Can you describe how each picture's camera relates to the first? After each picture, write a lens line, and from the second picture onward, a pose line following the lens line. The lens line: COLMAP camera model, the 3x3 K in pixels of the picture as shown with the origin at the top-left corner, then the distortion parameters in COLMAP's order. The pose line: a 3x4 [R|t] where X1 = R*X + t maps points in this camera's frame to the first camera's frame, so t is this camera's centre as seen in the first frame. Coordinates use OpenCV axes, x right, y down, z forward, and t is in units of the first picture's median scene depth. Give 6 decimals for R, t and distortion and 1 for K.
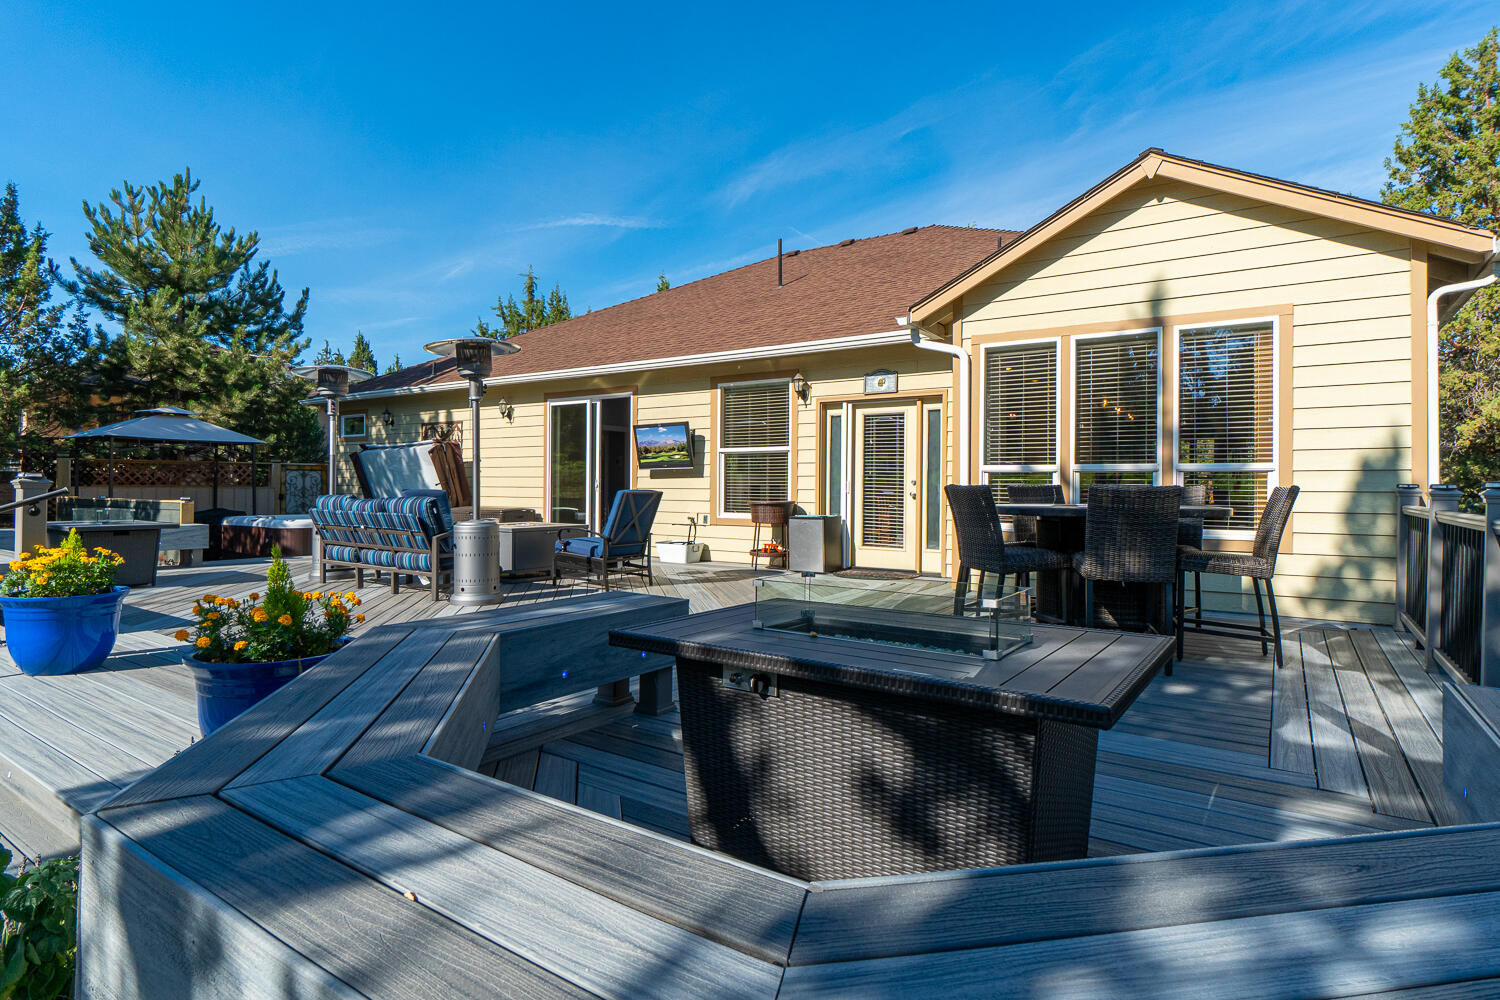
lens RADIAL K [[783.9, 0, 743.6], [0, 783.9, 479.7], [0, 0, 1]] dist [-0.001858, 0.001011]
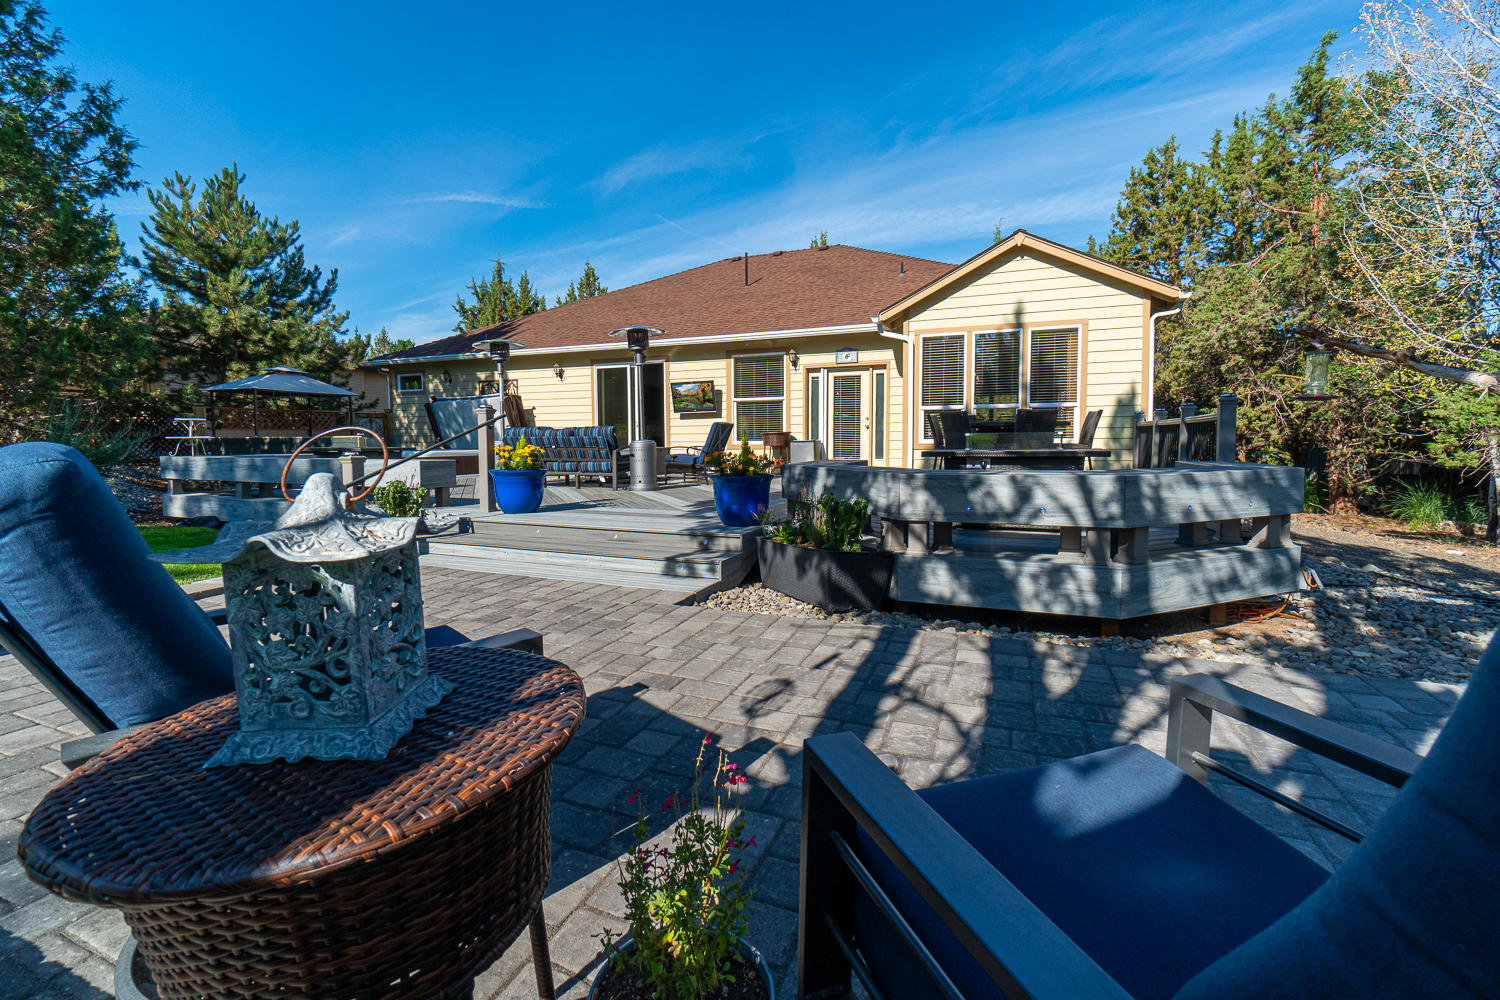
lens RADIAL K [[648.6, 0, 747.8], [0, 648.6, 479.6], [0, 0, 1]] dist [-0.001035, -0.000573]
pose [[0.978555, -0.026367, 0.204293, -0.261638], [0.011274, 0.997143, 0.074694, 0.023155], [-0.205679, -0.070789, 0.976056, -0.236470]]
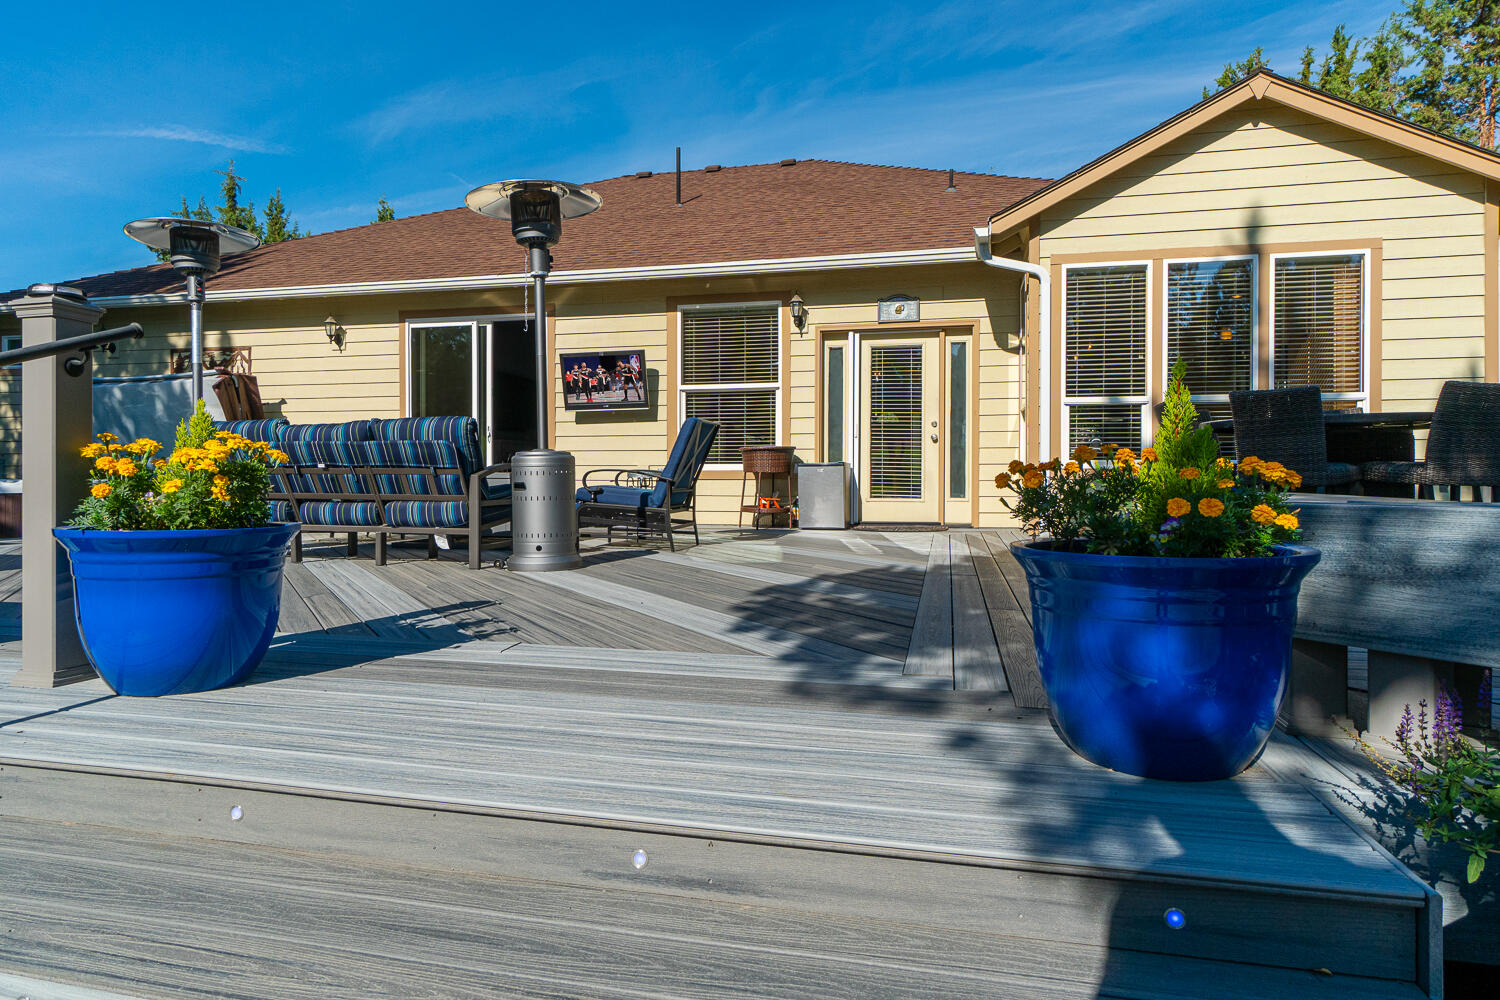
lens RADIAL K [[855.1, 0, 742.5], [0, 855.1, 485.0], [0, 0, 1]] dist [-0.003936, 0.000049]
pose [[0.930788, -0.011465, 0.365379, -0.293928], [0.002818, 0.999703, 0.024189, 0.042015], [-0.365548, -0.021485, 0.930545, 0.148291]]
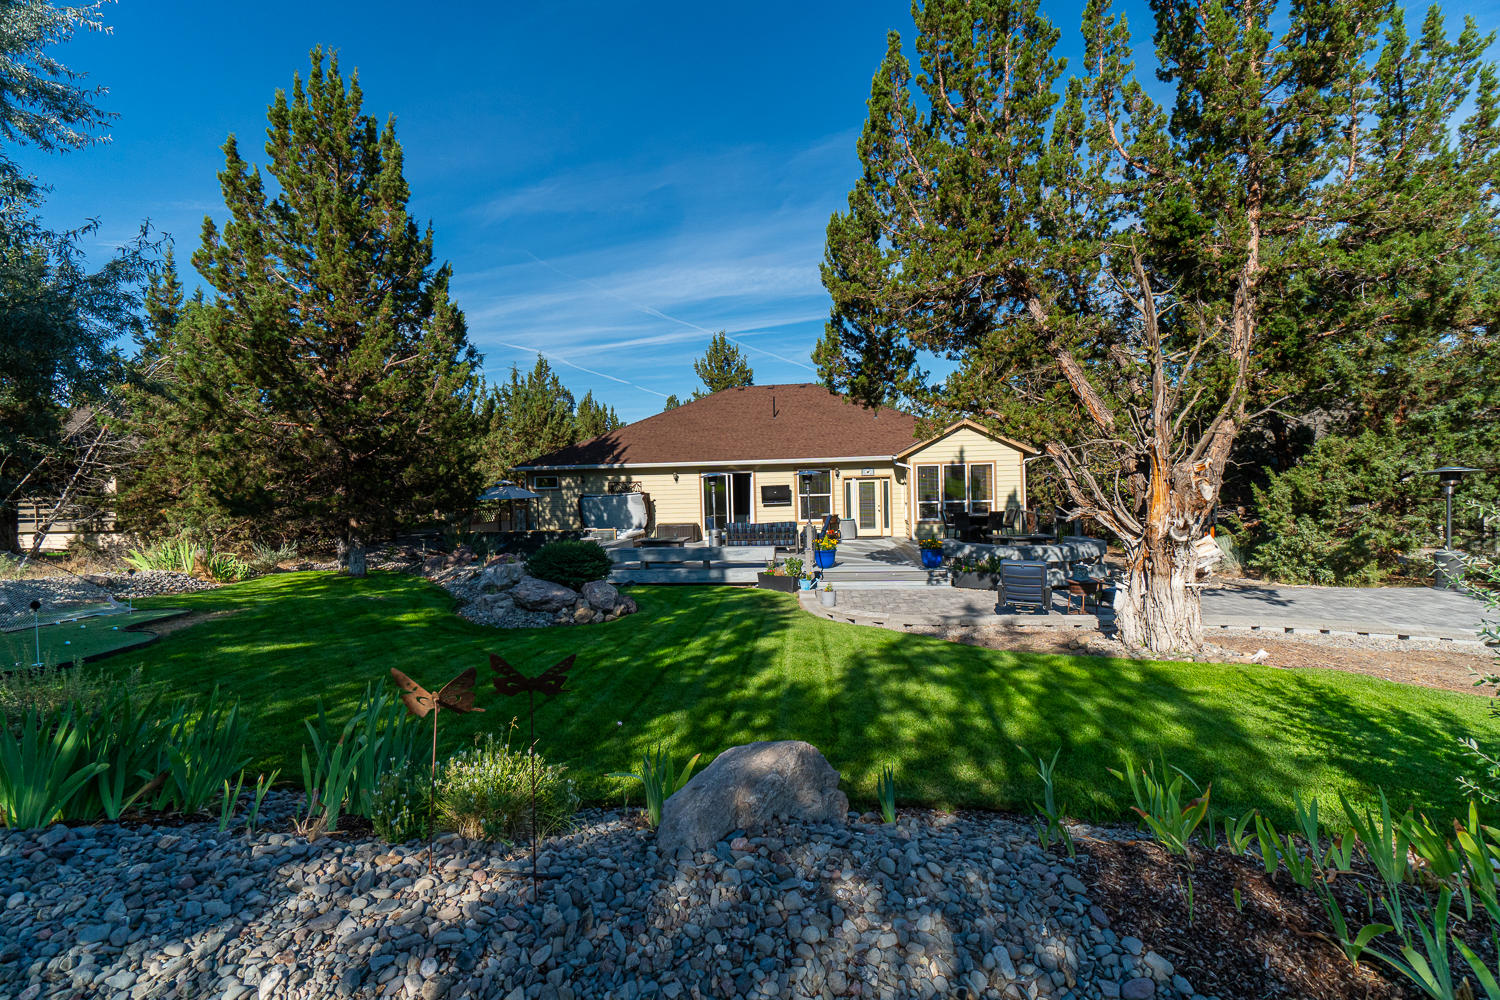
lens RADIAL K [[642.7, 0, 747.0], [0, 642.7, 499.3], [0, 0, 1]] dist [-0.000819, -0.000482]
pose [[0.882003, -0.043668, 0.469217, -1.156609], [0.027973, 0.998793, 0.040372, -0.113139], [-0.470413, -0.022483, 0.882160, -0.764577]]
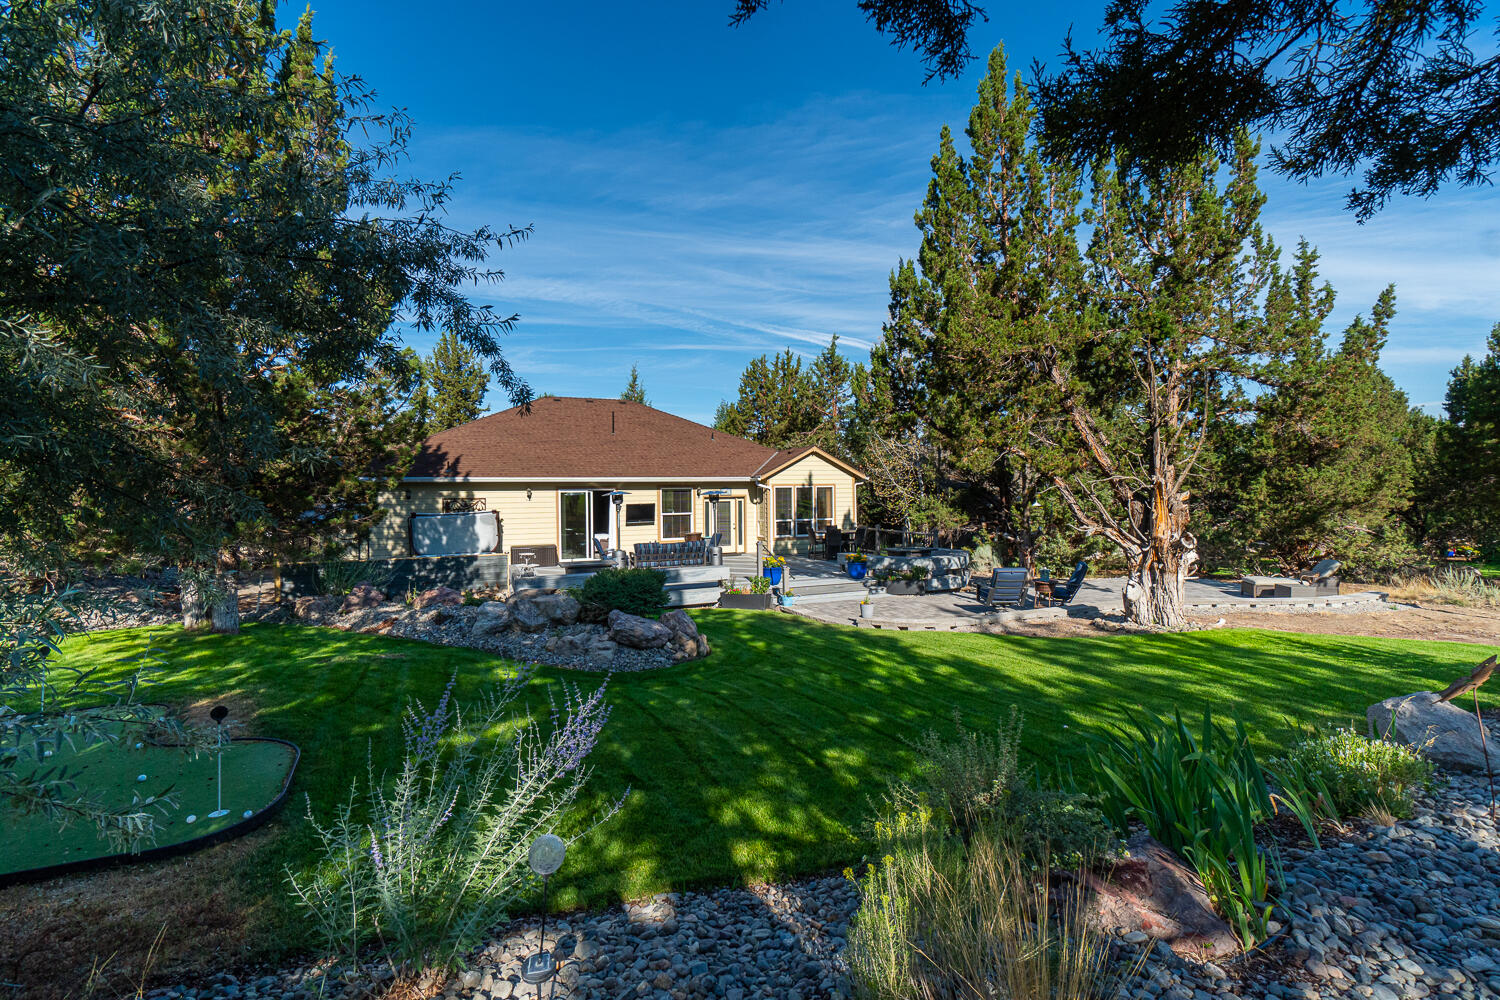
lens RADIAL K [[642.7, 0, 747.0], [0, 642.7, 499.3], [0, 0, 1]] dist [-0.000819, -0.000482]
pose [[0.534777, -0.023246, 0.844674, -1.626206], [0.006244, 0.999703, 0.023559, -0.131750], [-0.844970, -0.007324, 0.534763, -0.341849]]
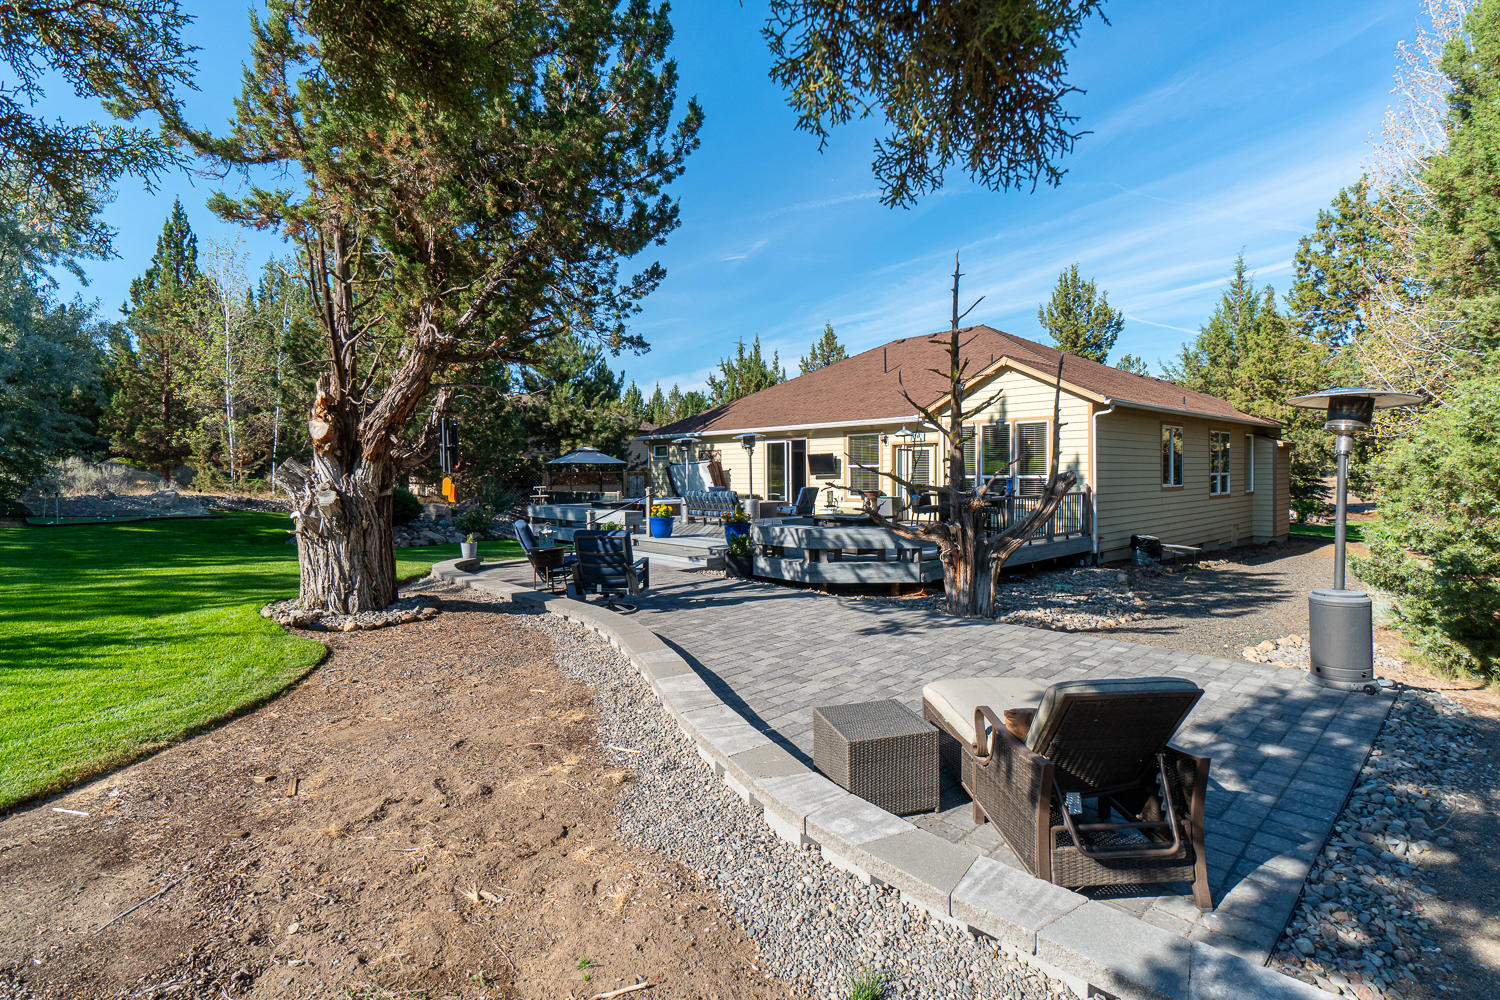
lens RADIAL K [[721.8, 0, 752.7], [0, 721.8, 492.1], [0, 0, 1]] dist [0.000886, -0.000234]
pose [[0.975862, -0.008558, -0.218218, 0.141612], [0.016548, 0.999257, 0.034814, -0.039713], [0.217758, -0.037585, 0.975279, -0.949740]]
